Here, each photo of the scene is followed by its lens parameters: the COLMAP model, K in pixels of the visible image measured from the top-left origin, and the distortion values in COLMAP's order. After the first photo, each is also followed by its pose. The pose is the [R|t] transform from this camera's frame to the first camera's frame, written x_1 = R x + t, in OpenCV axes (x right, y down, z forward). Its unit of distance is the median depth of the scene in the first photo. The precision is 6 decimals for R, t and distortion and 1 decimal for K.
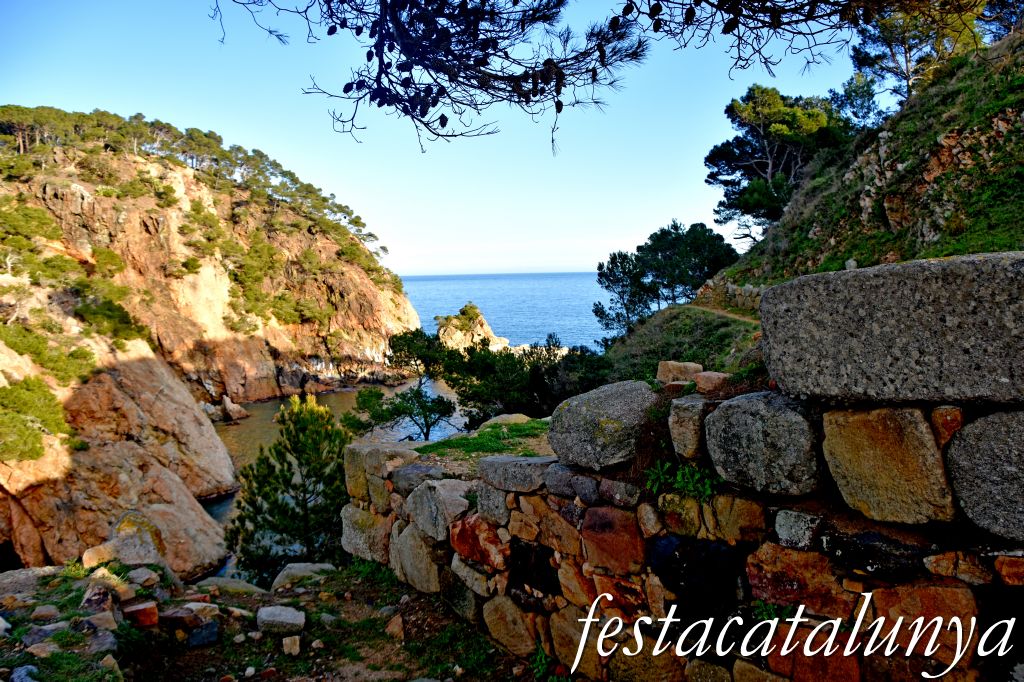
lens RADIAL K [[790.4, 0, 505.7], [0, 790.4, 357.7], [0, 0, 1]] dist [-0.160357, 0.088468]
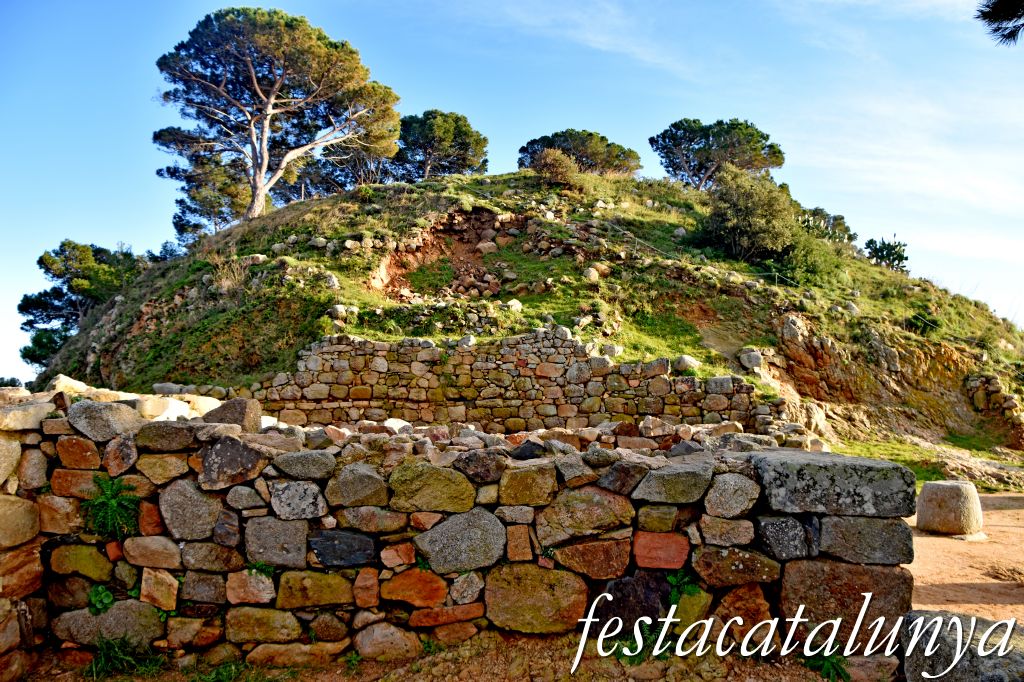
lens RADIAL K [[790.4, 0, 505.7], [0, 790.4, 357.7], [0, 0, 1]] dist [-0.160357, 0.088468]
pose [[0.770693, 0.043651, 0.635710, 0.233591], [0.073916, 0.984792, -0.157232, 0.016800], [-0.632906, 0.168167, 0.755745, -0.230165]]
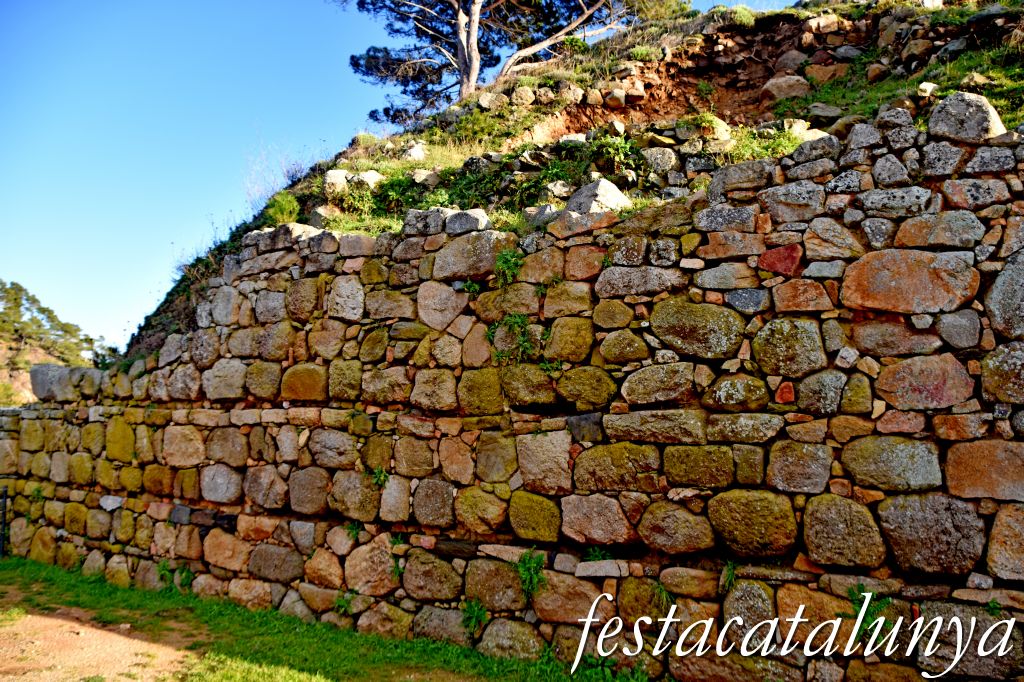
lens RADIAL K [[790.4, 0, 505.7], [0, 790.4, 357.7], [0, 0, 1]] dist [-0.160357, 0.088468]
pose [[0.978966, 0.058185, 0.195550, 0.645054], [-0.017564, 0.978948, -0.203352, -0.038933], [-0.203266, 0.195640, 0.959379, 0.194266]]
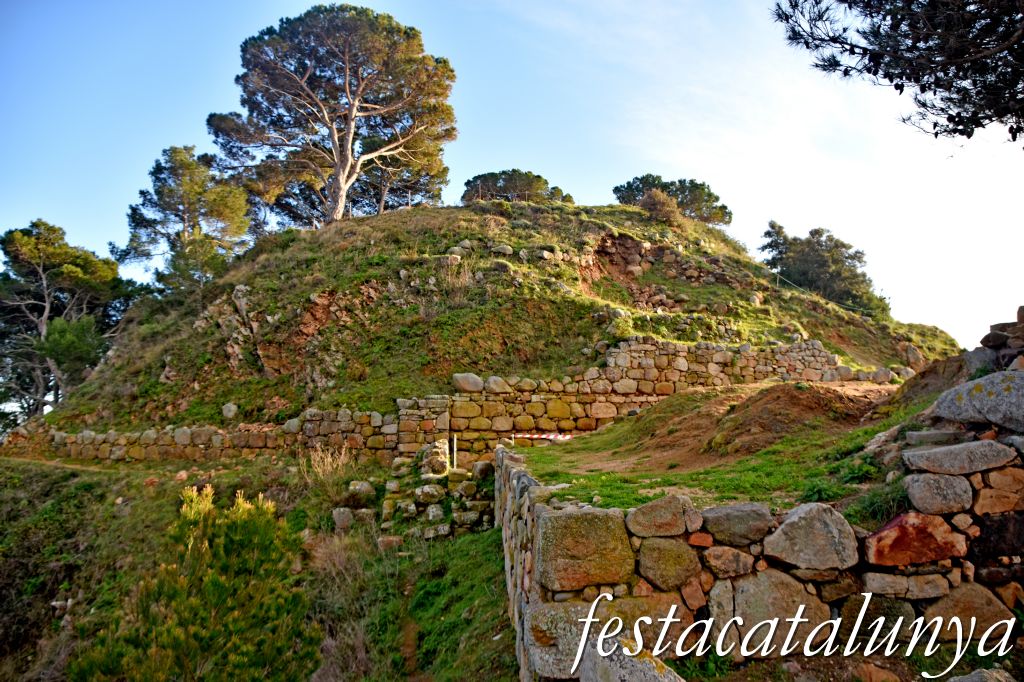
lens RADIAL K [[790.4, 0, 505.7], [0, 790.4, 357.7], [0, 0, 1]] dist [-0.160357, 0.088468]
pose [[0.514918, 0.111966, 0.849896, -0.218444], [0.087135, 0.979462, -0.181827, 0.026468], [-0.852799, 0.167682, 0.494587, 0.183215]]
